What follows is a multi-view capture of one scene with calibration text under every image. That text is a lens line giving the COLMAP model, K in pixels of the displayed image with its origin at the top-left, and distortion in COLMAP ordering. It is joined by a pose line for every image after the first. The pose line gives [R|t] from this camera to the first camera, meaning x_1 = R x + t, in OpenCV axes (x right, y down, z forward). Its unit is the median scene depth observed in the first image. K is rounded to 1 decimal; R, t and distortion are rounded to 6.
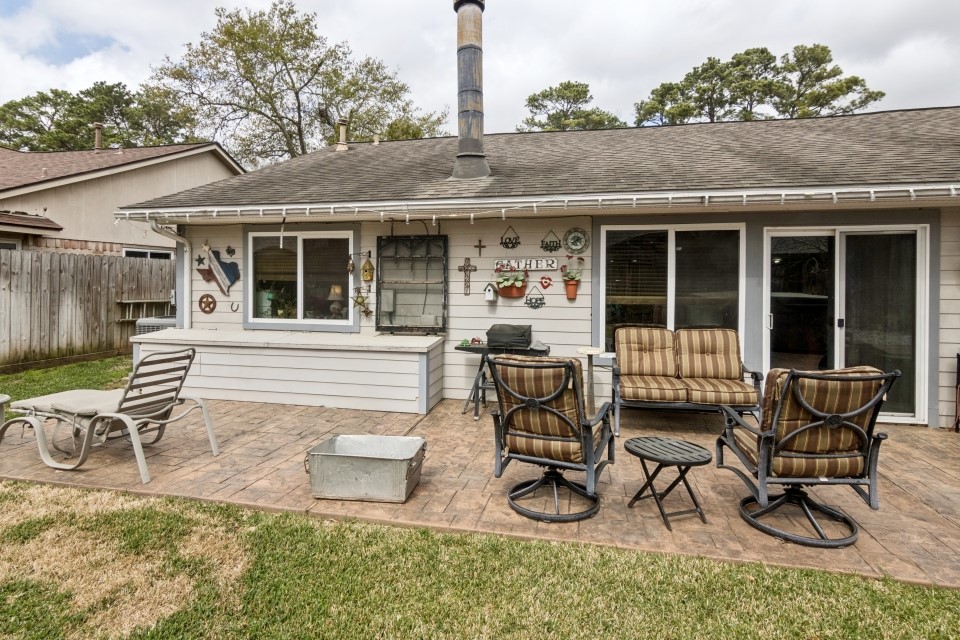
lens RADIAL K [[493.7, 0, 480.9], [0, 493.7, 281.0], [0, 0, 1]] dist [0.004296, 0.000220]
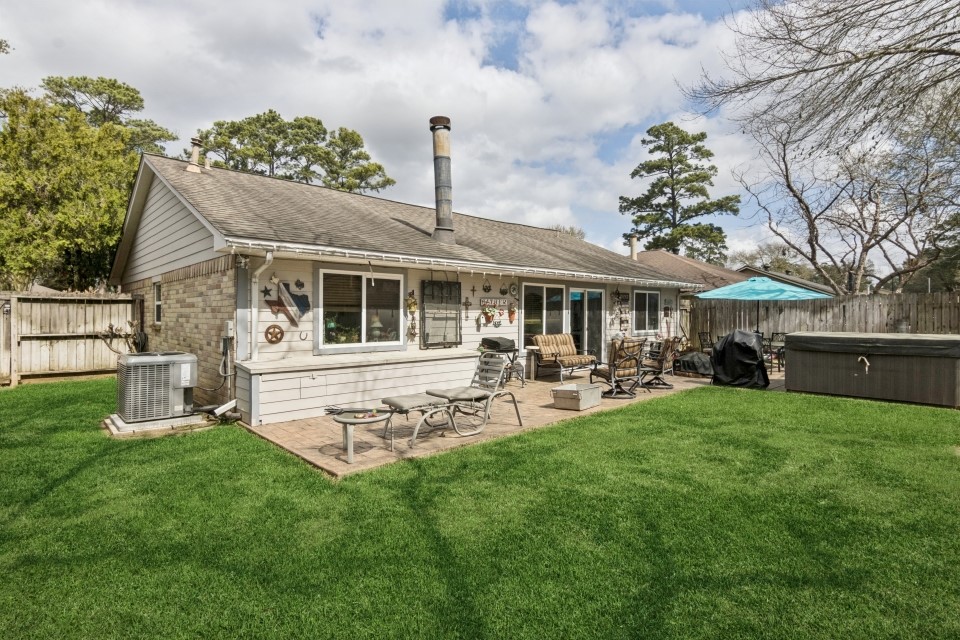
lens RADIAL K [[486.6, 0, 480.0], [0, 486.6, 320.0], [0, 0, 1]] dist [0.000691, 0.000385]
pose [[0.562474, -0.013037, 0.826713, -1.151905], [0.004969, 0.999911, 0.012387, 0.006100], [-0.826800, -0.002859, 0.562488, 0.074038]]
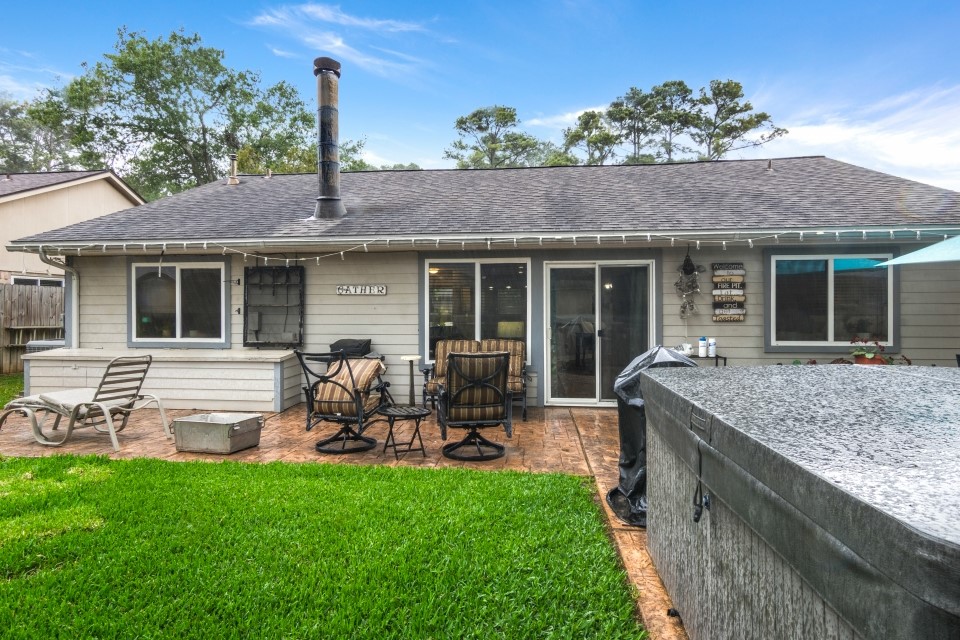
lens RADIAL K [[527.4, 0, 477.6], [0, 527.4, 306.1], [0, 0, 1]] dist [-0.004039, 0.000345]
pose [[0.994648, -0.006191, 0.103140, 0.197063], [0.006709, 0.999967, -0.004678, 0.012206], [-0.103108, 0.005345, 0.994656, -0.290892]]
